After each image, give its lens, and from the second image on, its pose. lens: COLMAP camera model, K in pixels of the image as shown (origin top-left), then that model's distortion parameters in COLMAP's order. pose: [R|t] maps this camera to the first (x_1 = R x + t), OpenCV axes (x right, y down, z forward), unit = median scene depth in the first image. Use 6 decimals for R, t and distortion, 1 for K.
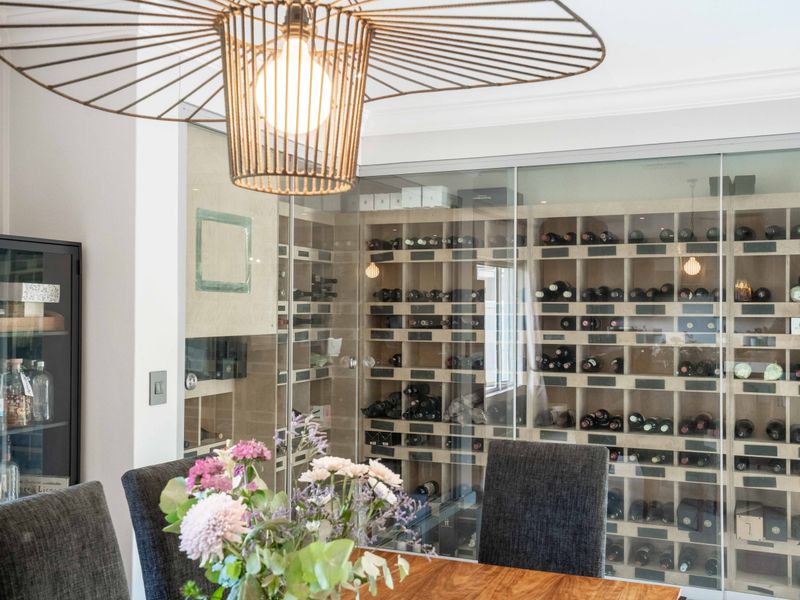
lens RADIAL K [[824.2, 0, 400.0], [0, 824.2, 300.0], [0, 0, 1]] dist [0.005793, 0.005313]
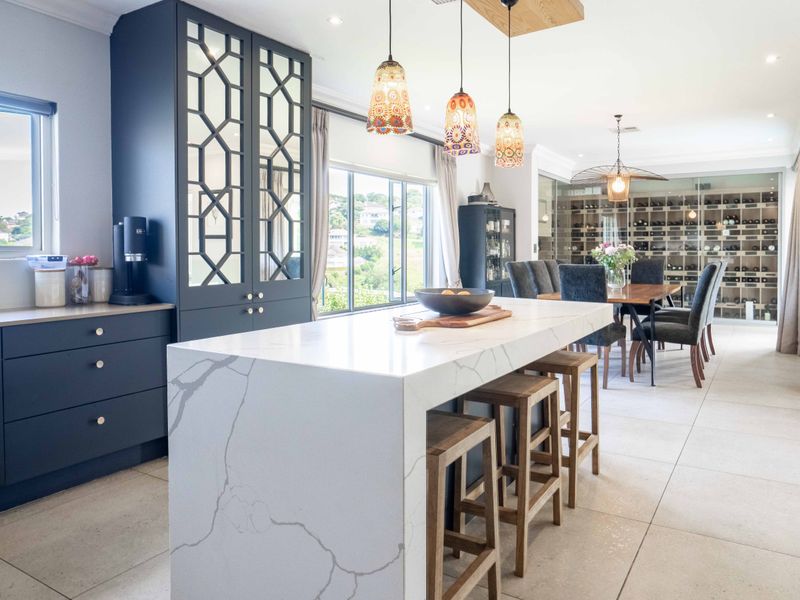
lens RADIAL K [[584.4, 0, 400.0], [0, 584.4, 258.2], [0, 0, 1]] dist [-0.044666, -0.001074]
pose [[0.989685, -0.005372, -0.143160, -0.375238], [0.008646, 0.999715, 0.022255, 0.063246], [0.142999, -0.023263, 0.989449, -1.193961]]
